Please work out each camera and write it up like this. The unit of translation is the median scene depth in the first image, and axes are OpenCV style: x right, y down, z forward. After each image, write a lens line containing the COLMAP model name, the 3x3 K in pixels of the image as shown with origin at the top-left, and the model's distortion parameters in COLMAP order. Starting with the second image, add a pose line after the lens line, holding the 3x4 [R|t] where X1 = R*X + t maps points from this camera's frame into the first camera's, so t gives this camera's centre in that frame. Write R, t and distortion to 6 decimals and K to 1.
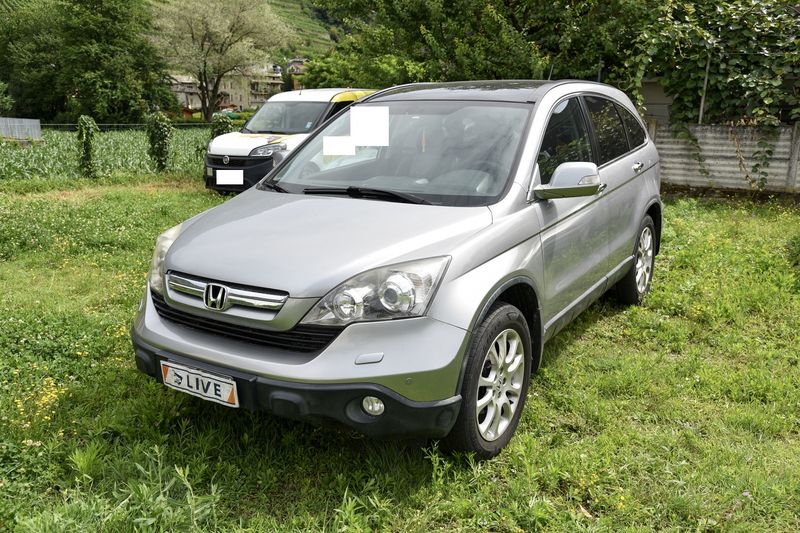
lens RADIAL K [[690.0, 0, 399.2], [0, 690.0, 268.3], [0, 0, 1]] dist [0.004758, 0.025527]
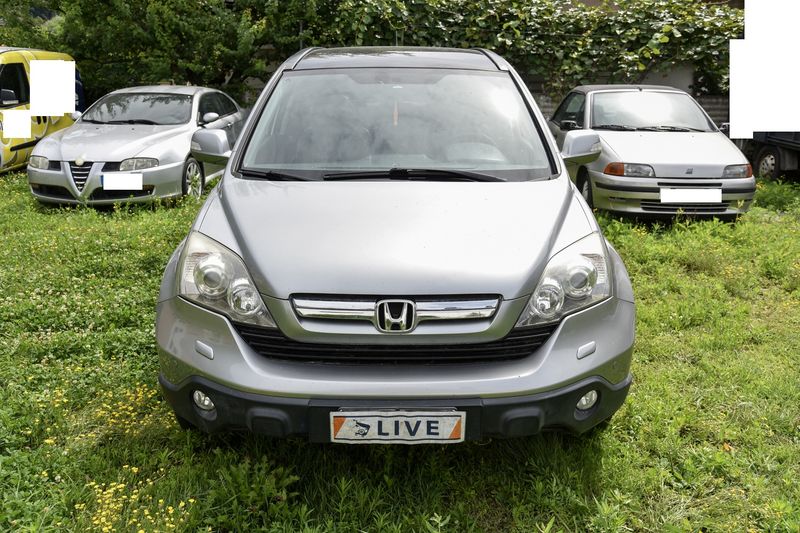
lens RADIAL K [[690.0, 0, 404.3], [0, 690.0, 265.4], [0, 0, 1]] dist [0.004758, 0.025527]
pose [[0.832001, -0.140371, 0.536721, -0.663510], [0.116520, 0.990095, 0.078320, -0.076942], [-0.542399, -0.002623, 0.840117, 0.317071]]
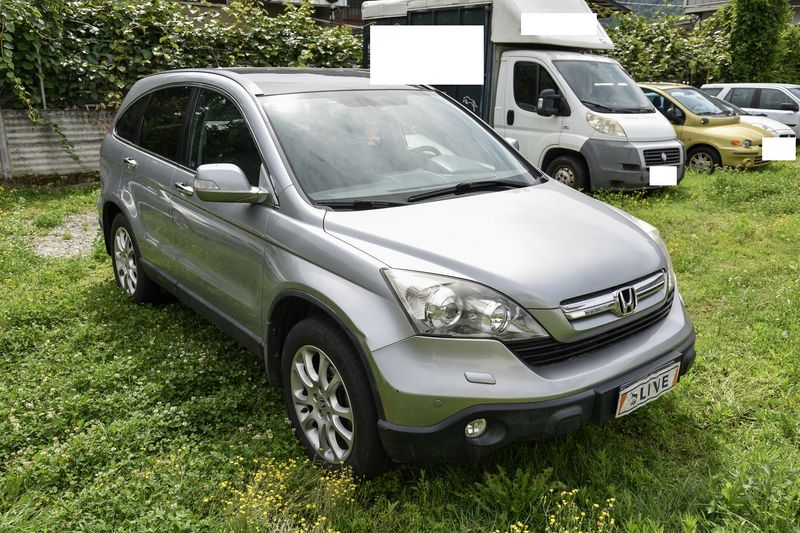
lens RADIAL K [[669.1, 0, 402.0], [0, 669.1, 268.8], [0, 0, 1]] dist [0.000817, 0.017110]
pose [[0.305598, -0.255707, 0.917182, -1.177333], [0.223158, 0.955670, 0.192082, -0.244637], [-0.925640, 0.145977, 0.349114, 0.937109]]
